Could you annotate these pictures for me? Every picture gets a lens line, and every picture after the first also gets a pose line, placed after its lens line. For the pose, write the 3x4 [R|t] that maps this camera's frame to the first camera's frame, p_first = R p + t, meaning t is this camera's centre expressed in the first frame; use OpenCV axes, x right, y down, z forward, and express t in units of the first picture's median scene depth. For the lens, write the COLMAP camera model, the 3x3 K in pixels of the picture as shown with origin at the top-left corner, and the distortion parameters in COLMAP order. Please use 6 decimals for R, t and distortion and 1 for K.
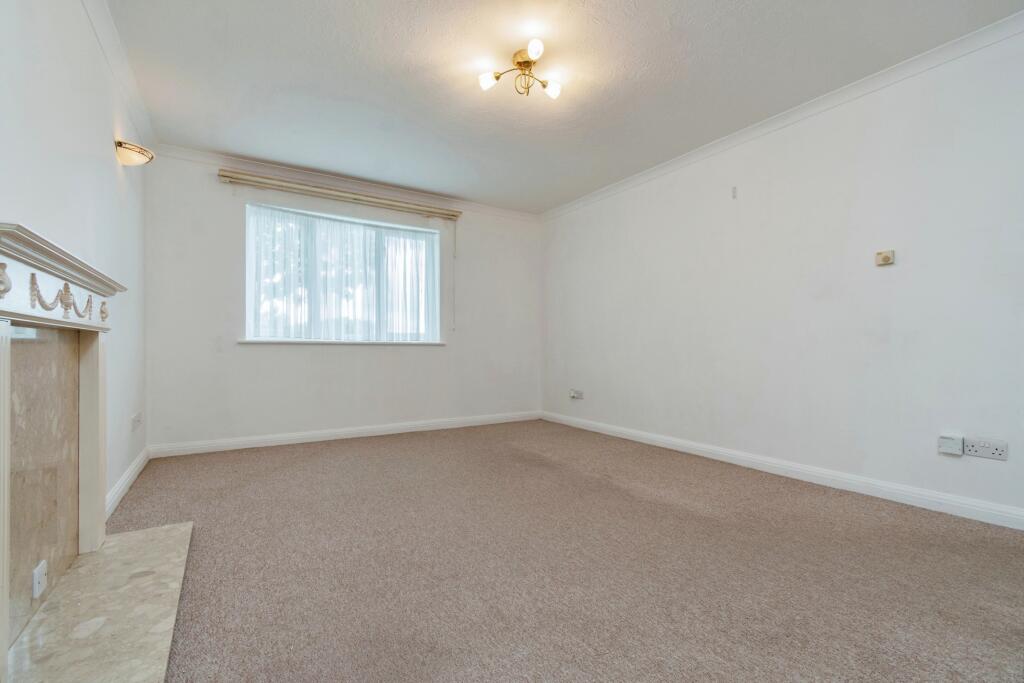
lens RADIAL K [[459.4, 0, 513.4], [0, 459.4, 347.0], [0, 0, 1]] dist [0.001035, -0.000353]
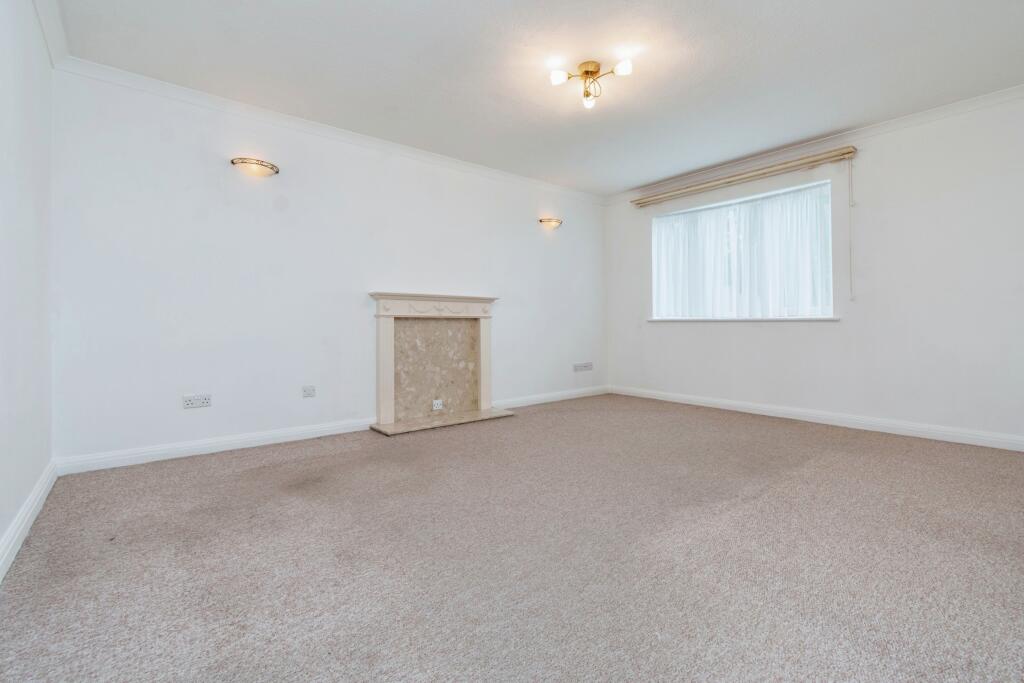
lens RADIAL K [[459.4, 0, 509.9], [0, 459.4, 338.0], [0, 0, 1]] dist [0.001035, -0.000353]
pose [[0.114642, 0.027846, -0.993016, 0.668039], [0.006580, 0.999564, 0.028789, -0.001000], [0.993385, -0.009835, 0.114409, 0.394835]]
